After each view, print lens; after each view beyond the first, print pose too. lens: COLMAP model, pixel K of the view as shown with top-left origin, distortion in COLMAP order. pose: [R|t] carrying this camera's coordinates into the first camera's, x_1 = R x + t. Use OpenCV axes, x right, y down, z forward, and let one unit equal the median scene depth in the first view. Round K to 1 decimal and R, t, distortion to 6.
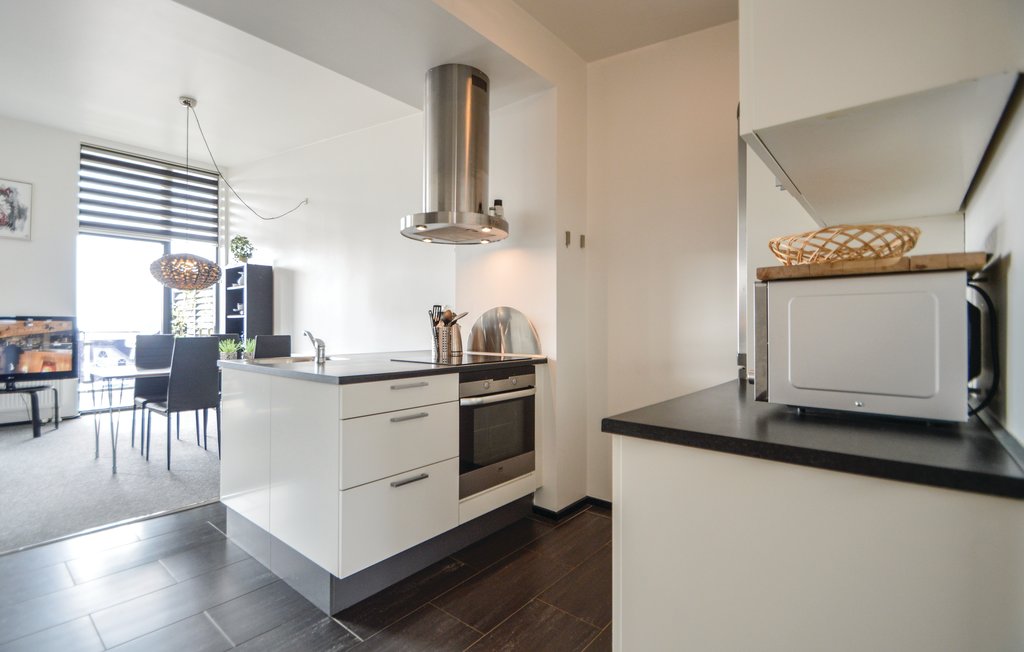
lens RADIAL K [[471.1, 0, 509.2], [0, 471.1, 325.5], [0, 0, 1]] dist [-0.000230, -0.015011]
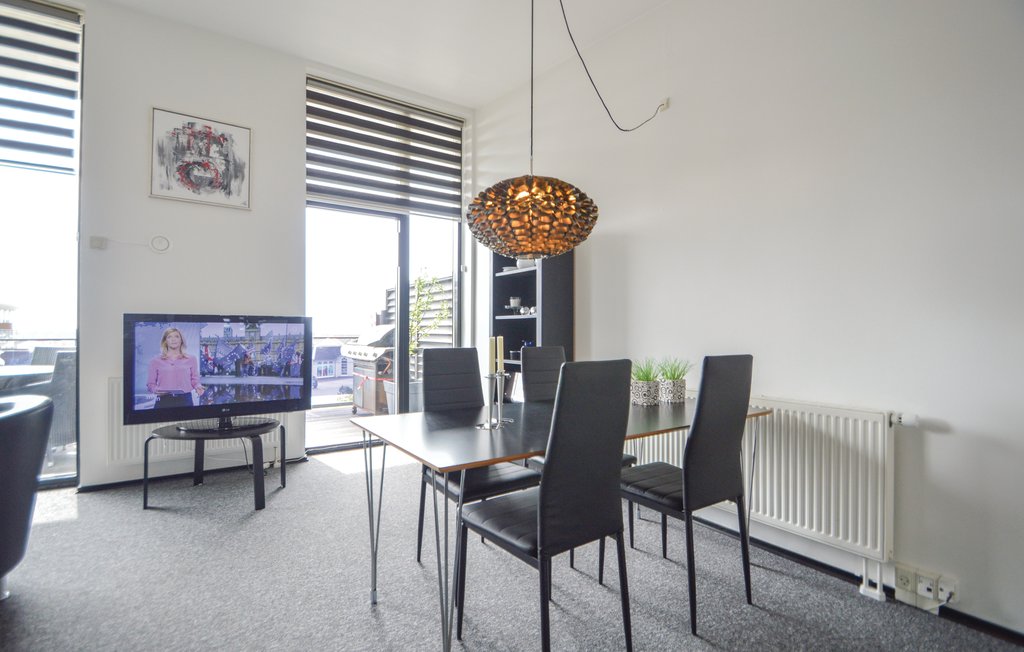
lens RADIAL K [[450.7, 0, 488.6], [0, 450.7, 342.9], [0, 0, 1]] dist [0.001295, -0.012368]
pose [[0.953962, 0.014318, -0.299586, -0.479578], [-0.009104, 0.999782, 0.018793, 0.005384], [0.299789, -0.015201, 0.953884, 0.451782]]
